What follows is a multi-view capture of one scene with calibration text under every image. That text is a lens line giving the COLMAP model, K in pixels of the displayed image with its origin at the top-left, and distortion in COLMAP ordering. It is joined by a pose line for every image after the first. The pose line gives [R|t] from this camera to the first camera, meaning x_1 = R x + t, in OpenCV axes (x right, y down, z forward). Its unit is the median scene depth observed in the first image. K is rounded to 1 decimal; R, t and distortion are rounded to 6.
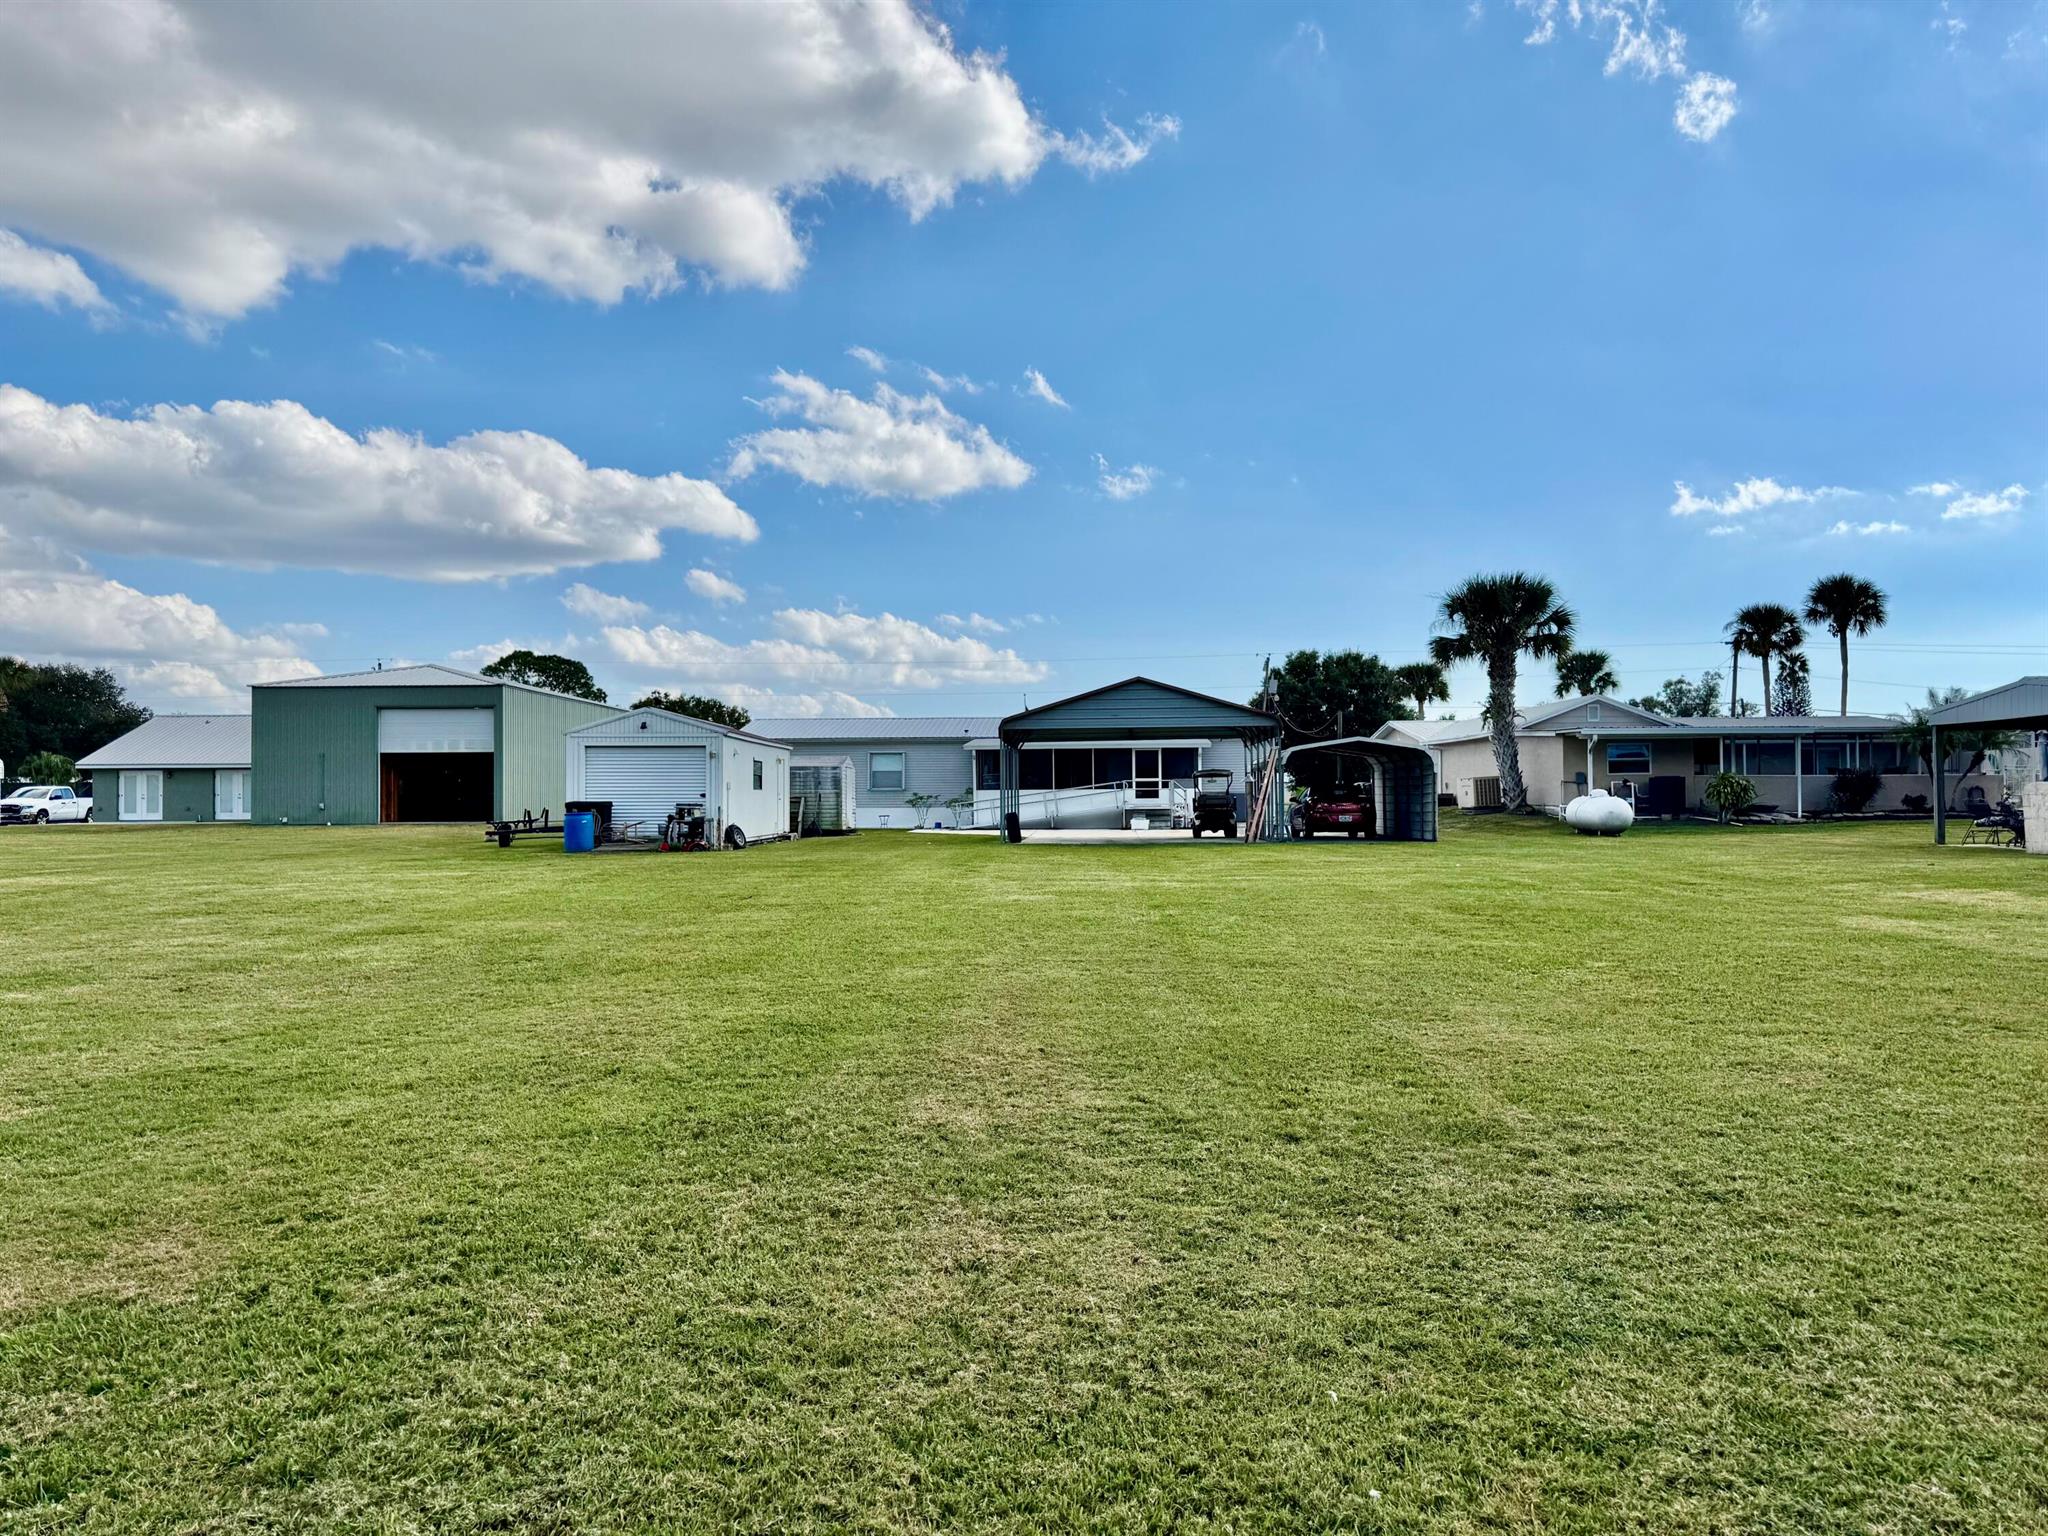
lens RADIAL K [[1462.7, 0, 1049.5], [0, 1462.7, 779.8], [0, 0, 1]] dist [0.113378, -0.157370]
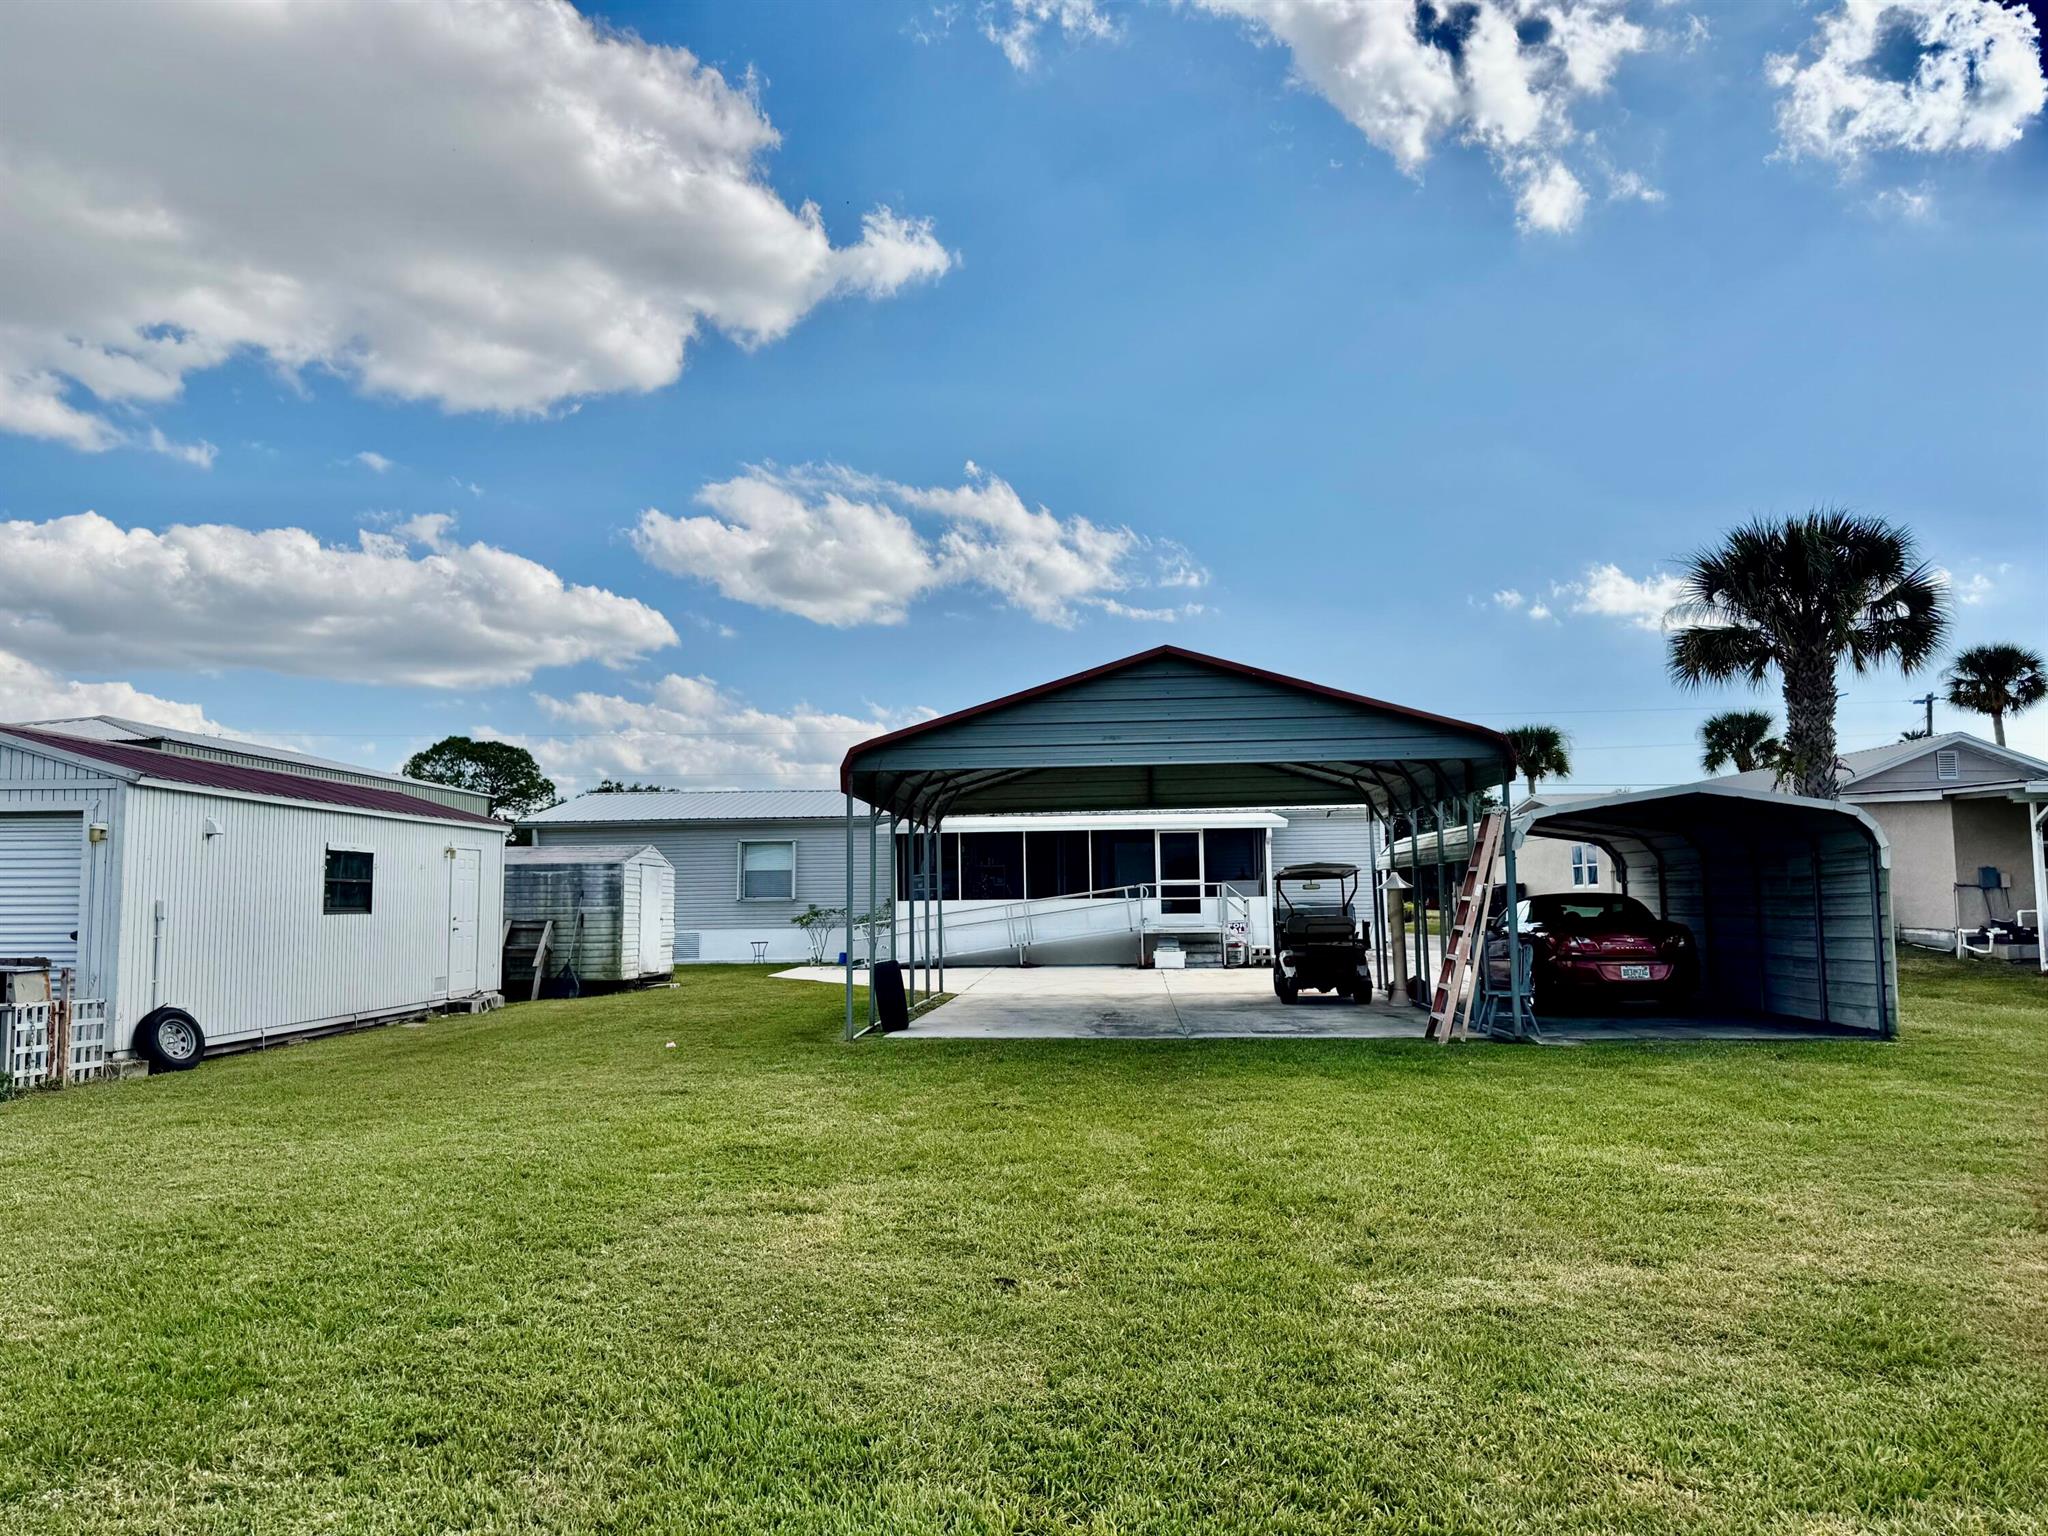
lens RADIAL K [[1462.7, 0, 1049.5], [0, 1462.7, 779.8], [0, 0, 1]] dist [0.113378, -0.157370]
pose [[0.999827, -0.007206, -0.017155, 0.024721], [0.006033, 0.997706, -0.067432, -0.001912], [0.017602, 0.067317, 0.997576, 0.415514]]
